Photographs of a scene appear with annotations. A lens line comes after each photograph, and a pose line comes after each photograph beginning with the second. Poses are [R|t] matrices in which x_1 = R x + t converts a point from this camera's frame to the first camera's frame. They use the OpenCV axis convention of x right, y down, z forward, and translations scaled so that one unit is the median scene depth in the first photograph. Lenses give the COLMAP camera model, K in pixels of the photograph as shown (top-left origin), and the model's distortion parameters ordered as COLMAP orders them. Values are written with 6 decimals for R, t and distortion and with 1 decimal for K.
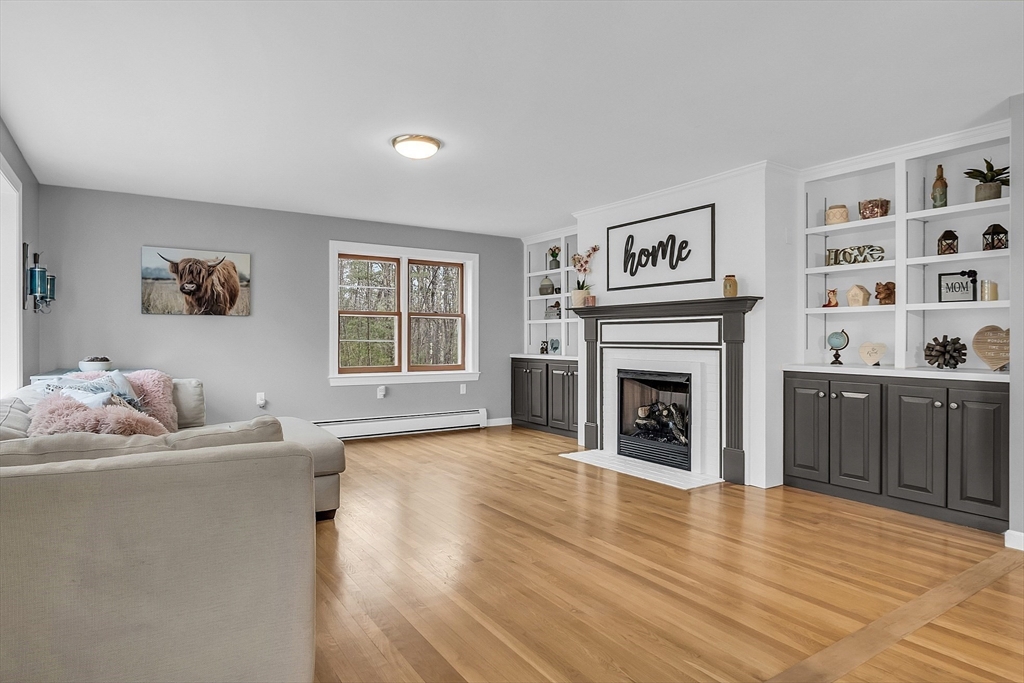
lens RADIAL K [[585.1, 0, 506.9], [0, 585.1, 340.9], [0, 0, 1]] dist [-0.017602, 0.000644]
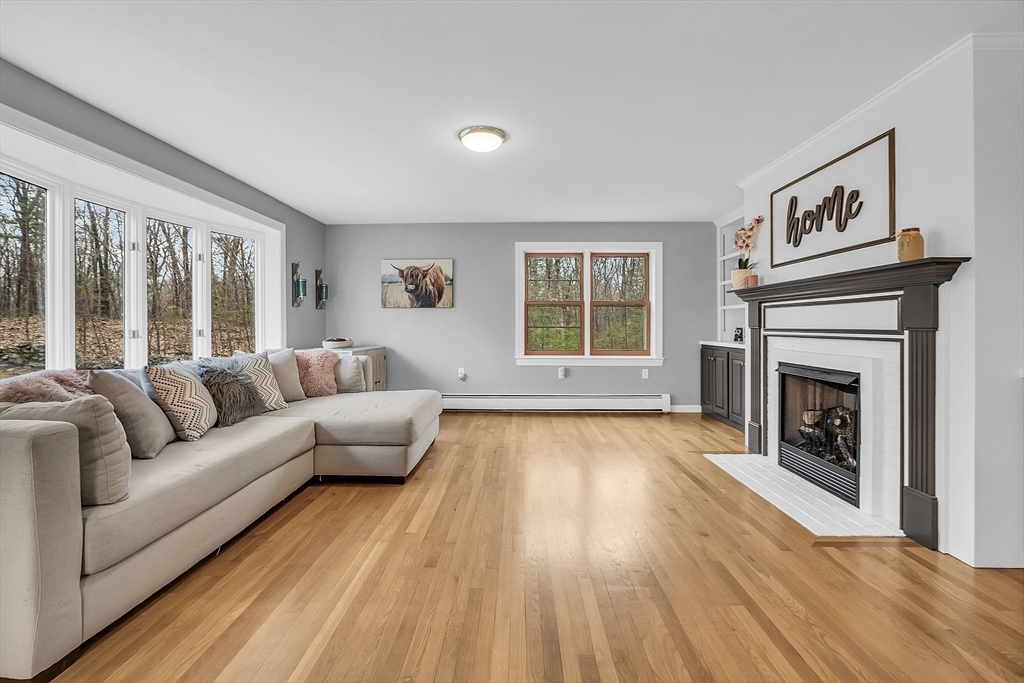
lens RADIAL K [[459.2, 0, 504.4], [0, 459.2, 326.3], [0, 0, 1]] dist [-0.010247, 0.000133]
pose [[0.819532, -0.000049, -0.573034, 0.242470], [-0.001080, 0.999998, -0.001631, -0.000333], [0.573033, 0.001956, 0.819530, 0.249902]]
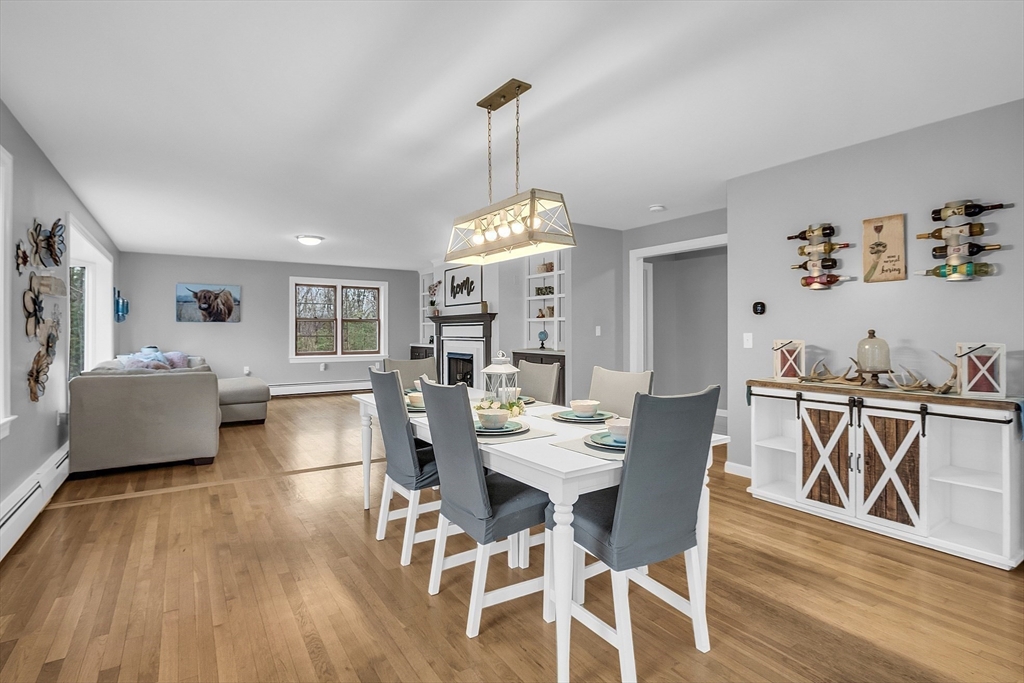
lens RADIAL K [[501.2, 0, 500.5], [0, 501.2, 326.7], [0, 0, 1]] dist [-0.013452, -0.000016]
pose [[0.999940, -0.003200, -0.010460, 0.363828], [0.003064, 0.999911, -0.012962, -0.007860], [0.010501, 0.012930, 0.999861, -0.494029]]
